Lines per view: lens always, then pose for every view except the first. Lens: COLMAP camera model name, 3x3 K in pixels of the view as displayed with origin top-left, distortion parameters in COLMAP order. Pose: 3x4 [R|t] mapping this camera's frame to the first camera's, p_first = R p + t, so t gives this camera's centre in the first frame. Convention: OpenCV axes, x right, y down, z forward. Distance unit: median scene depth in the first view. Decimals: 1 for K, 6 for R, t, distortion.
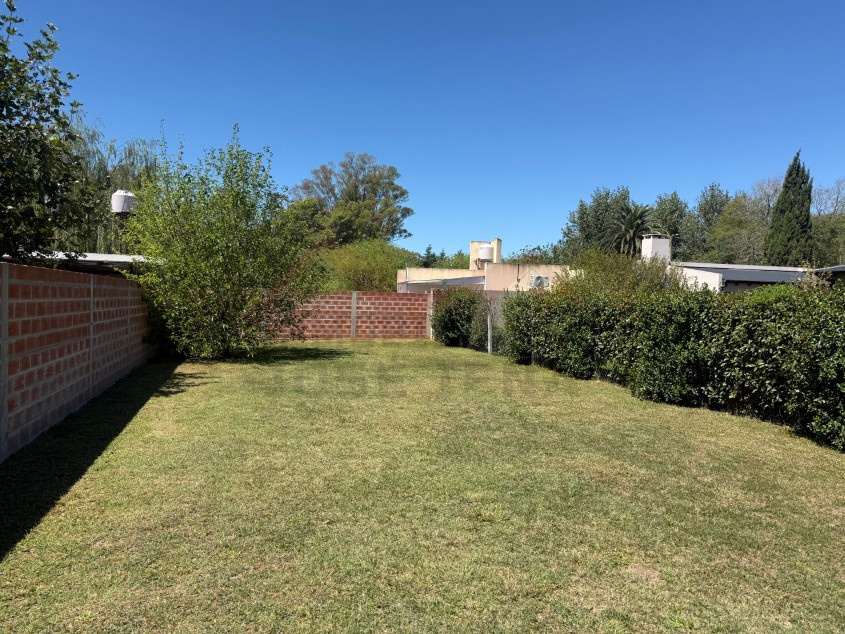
lens RADIAL K [[589.8, 0, 423.4], [0, 589.8, 319.6], [0, 0, 1]] dist [0.082371, -0.103844]
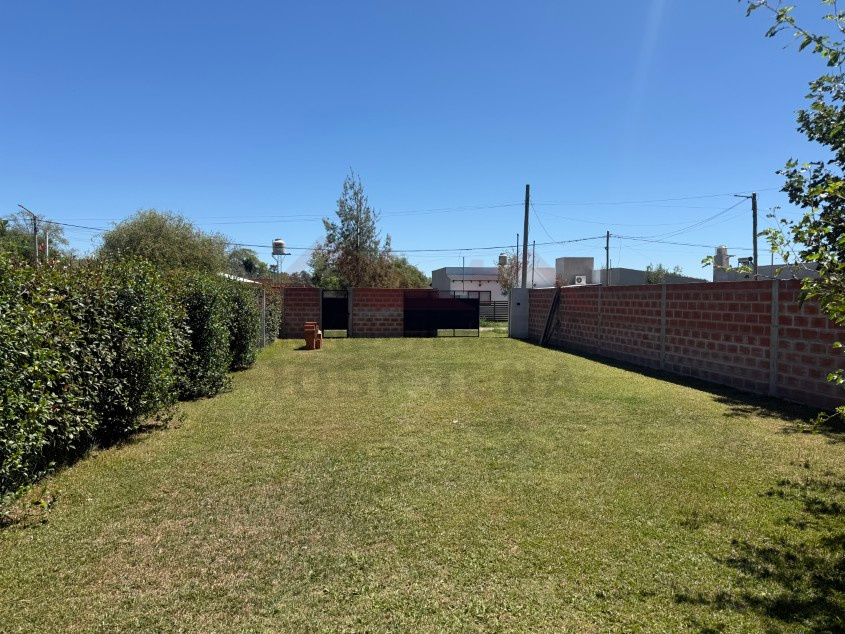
lens RADIAL K [[589.8, 0, 416.9], [0, 589.8, 319.8], [0, 0, 1]] dist [0.082371, -0.103844]
pose [[-0.982843, -0.034543, 0.181183, -0.044202], [-0.020268, 0.996584, 0.080054, -0.029567], [-0.183330, 0.075008, -0.980186, 0.830804]]
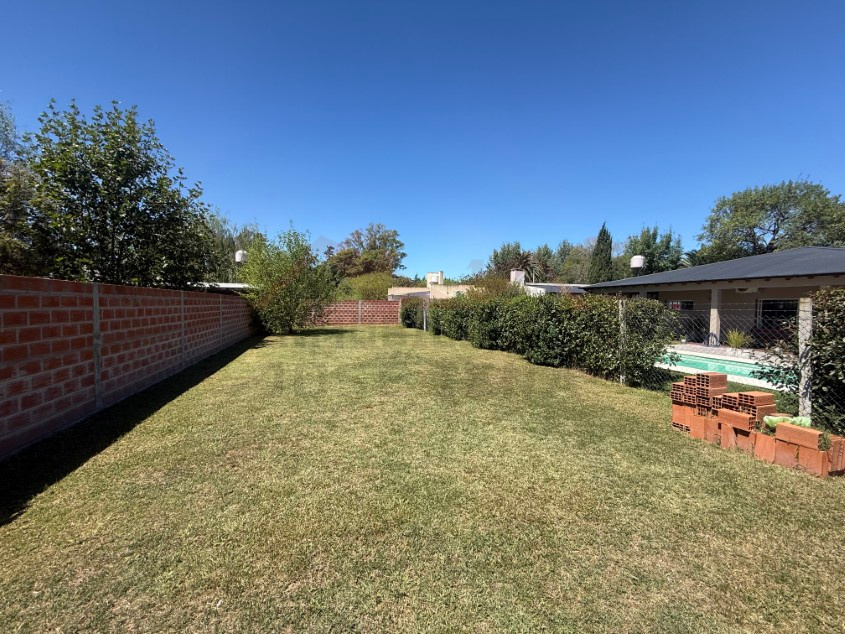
lens RADIAL K [[335.7, 0, 422.6], [0, 335.7, 319.2], [0, 0, 1]] dist [-0.001935, -0.000037]
pose [[0.999803, -0.014954, 0.013025, 0.072236], [0.014811, 0.999830, 0.010962, 0.005684], [-0.013186, -0.010767, 0.999855, -0.105083]]
